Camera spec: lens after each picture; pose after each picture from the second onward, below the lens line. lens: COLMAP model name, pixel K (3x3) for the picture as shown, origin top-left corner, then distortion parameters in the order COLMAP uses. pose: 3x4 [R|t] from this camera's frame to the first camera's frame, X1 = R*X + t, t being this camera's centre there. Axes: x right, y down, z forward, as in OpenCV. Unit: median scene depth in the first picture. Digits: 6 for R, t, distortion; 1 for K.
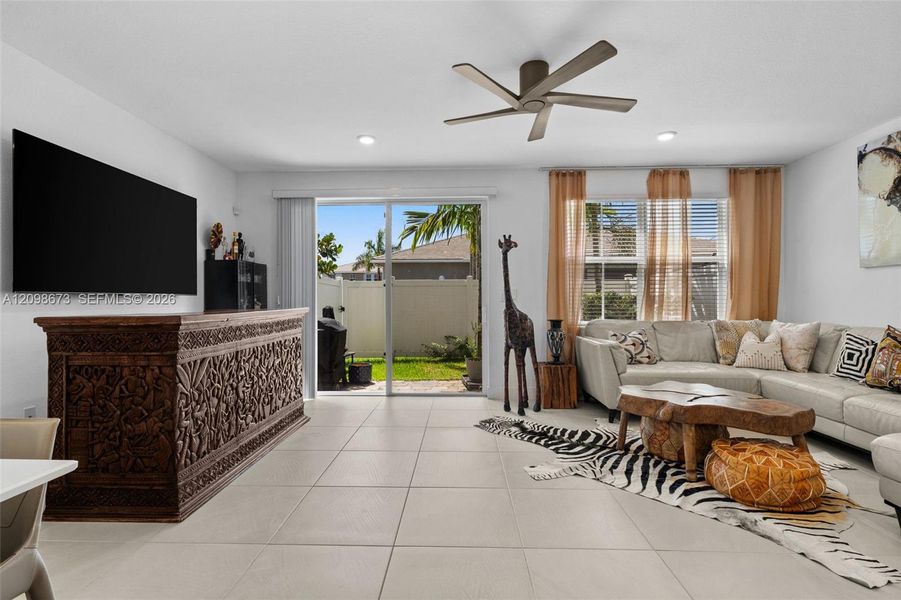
lens RADIAL K [[413.2, 0, 446.6], [0, 413.2, 299.2], [0, 0, 1]] dist [-0.001446, 0.000016]
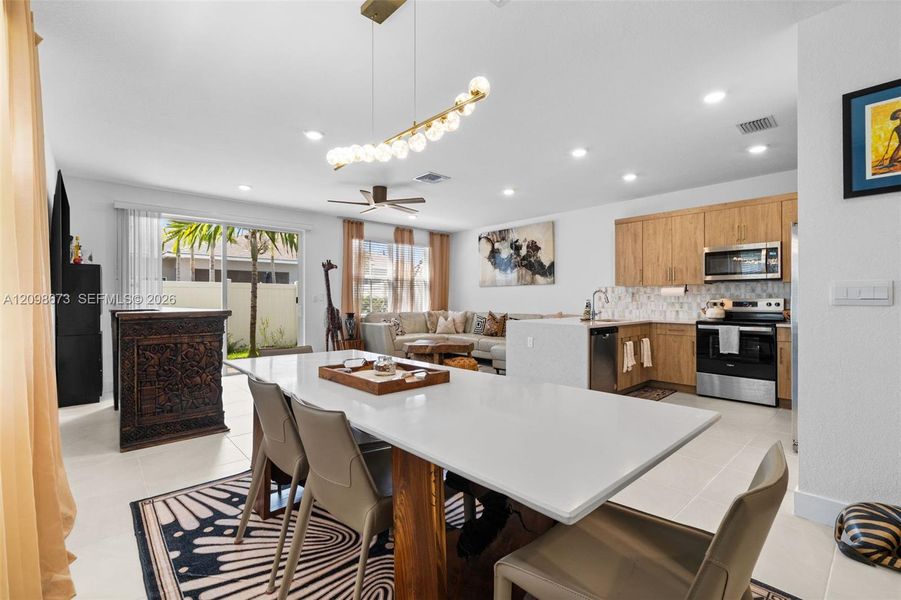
lens RADIAL K [[396.5, 0, 449.3], [0, 396.5, 298.7], [0, 0, 1]] dist [-0.006397, -0.000302]
pose [[0.719396, 0.002530, 0.694596, -0.585324], [-0.001690, 0.999997, -0.001892, -0.003642], [-0.694598, 0.000187, 0.719398, -0.424950]]
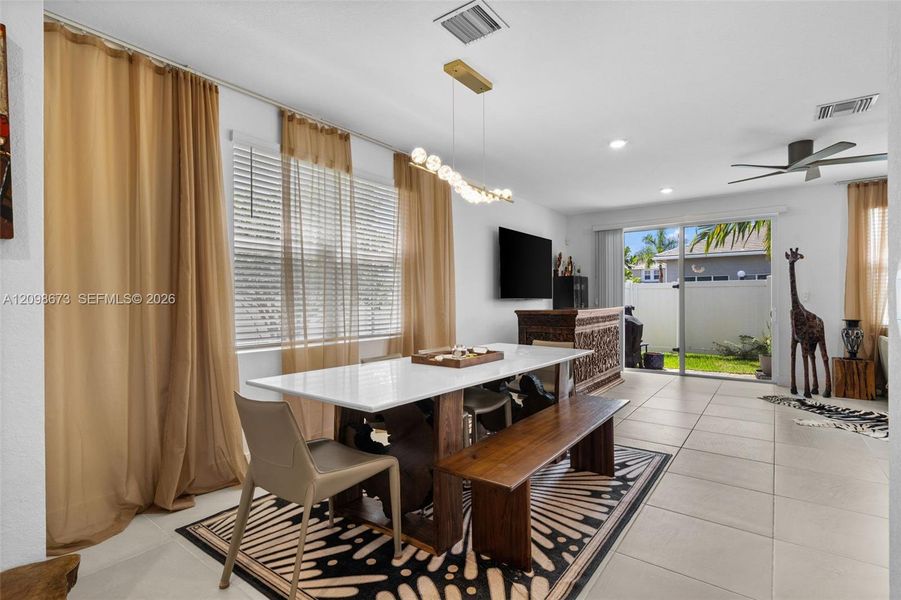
lens RADIAL K [[429.8, 0, 449.9], [0, 429.8, 300.9], [0, 0, 1]] dist [-0.003015, 0.000319]
pose [[0.817838, 0.000945, -0.575448, 0.046609], [0.003503, 0.999972, 0.006620, -0.013441], [0.575438, -0.007430, 0.817812, -0.614012]]
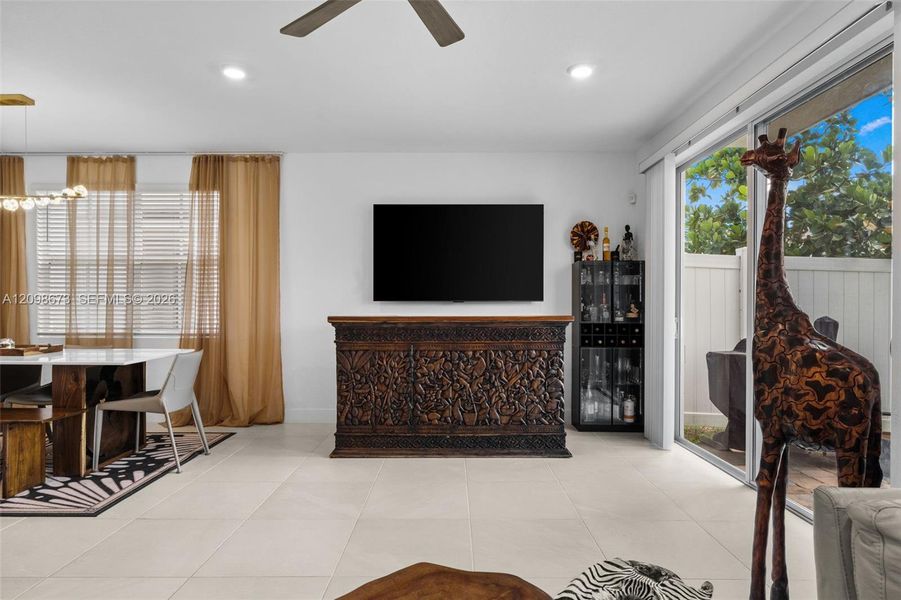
lens RADIAL K [[518.2, 0, 448.8], [0, 518.2, 308.5], [0, 0, 1]] dist [-0.006185, 0.001760]
pose [[0.035638, 0.006205, -0.999346, 0.615530], [0.000212, 0.999981, 0.006216, 0.000761], [0.999365, -0.000434, 0.035636, 0.699349]]
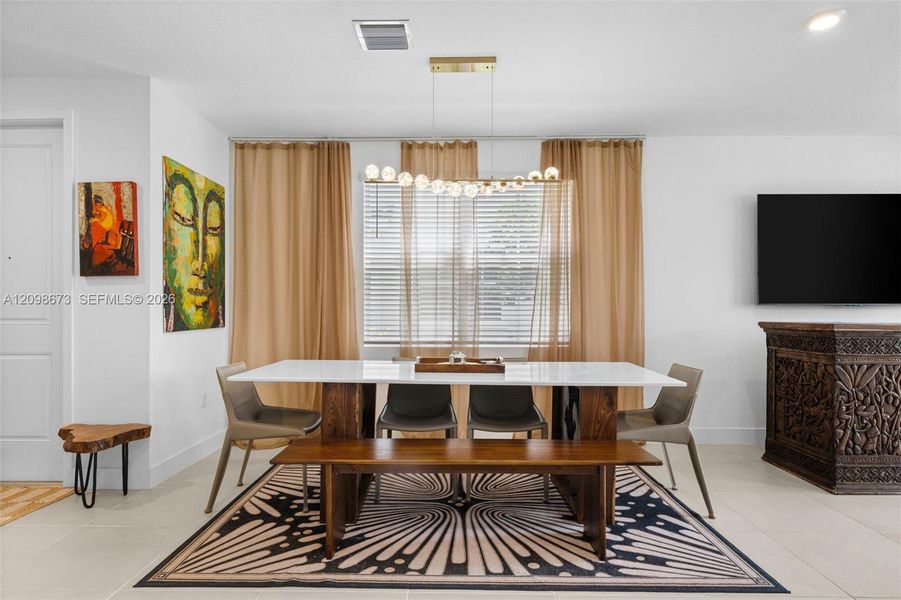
lens RADIAL K [[502.9, 0, 450.2], [0, 502.9, 308.3], [0, 0, 1]] dist [0.001313, 0.000444]
pose [[0.023190, 0.001890, -0.999729, 0.413821], [0.001317, 0.999997, 0.001921, -0.004971], [0.999730, -0.001361, 0.023187, -0.081595]]
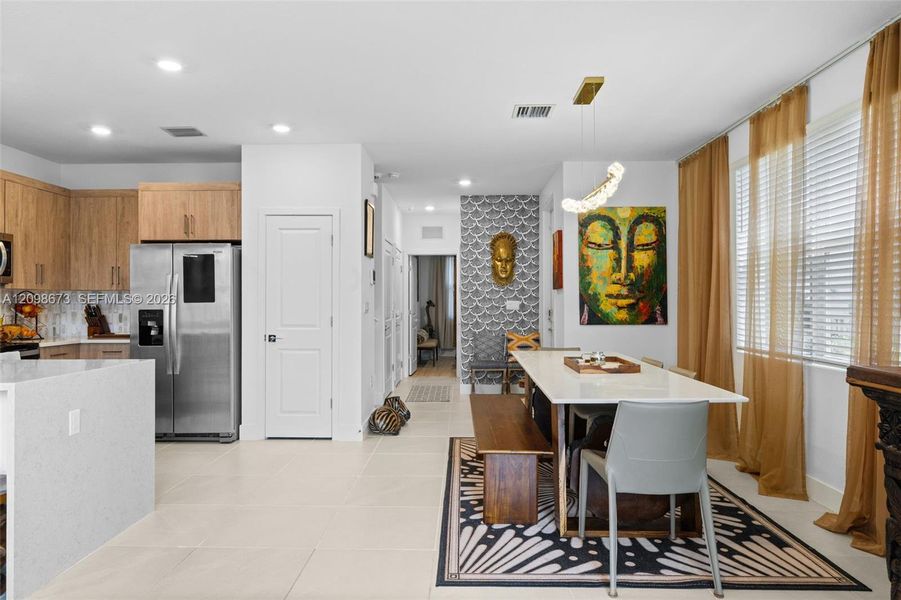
lens RADIAL K [[573.9, 0, 447.5], [0, 573.9, 299.0], [0, 0, 1]] dist [-0.009980, 0.008144]
pose [[-0.999957, 0.004395, -0.008161, -0.081307], [0.004454, 0.999964, -0.007186, -0.019013], [0.008129, -0.007223, -0.999941, 0.863565]]
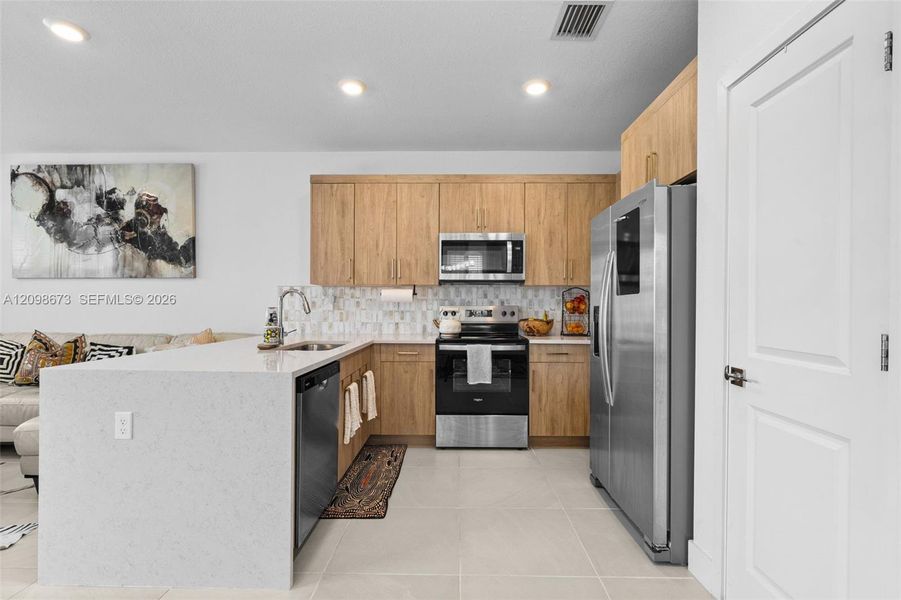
lens RADIAL K [[413.2, 0, 450.8], [0, 413.2, 306.0], [0, 0, 1]] dist [-0.001446, 0.000016]
pose [[-0.015236, 0.000384, 0.999884, -0.082195], [-0.004767, 0.999989, -0.000457, -0.006970], [-0.999873, -0.004773, -0.015234, -0.113893]]
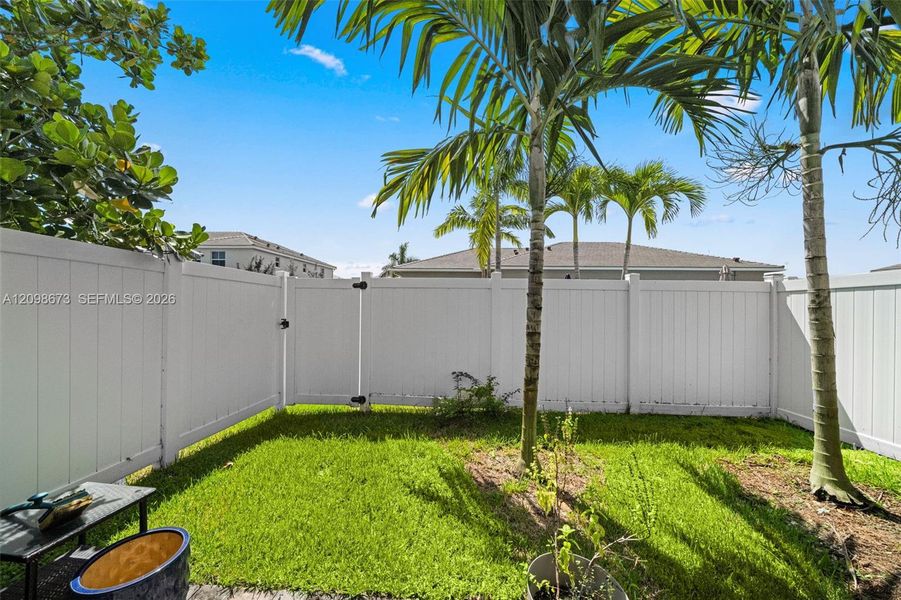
lens RADIAL K [[310.9, 0, 450.1], [0, 310.9, 302.3], [0, 0, 1]] dist [-0.000098, 0.000001]
pose [[0.999580, 0.015529, -0.024476, 0.002793], [-0.015590, 0.999876, -0.002299, -0.023027], [0.024438, 0.002680, 0.999698, 1.259836]]
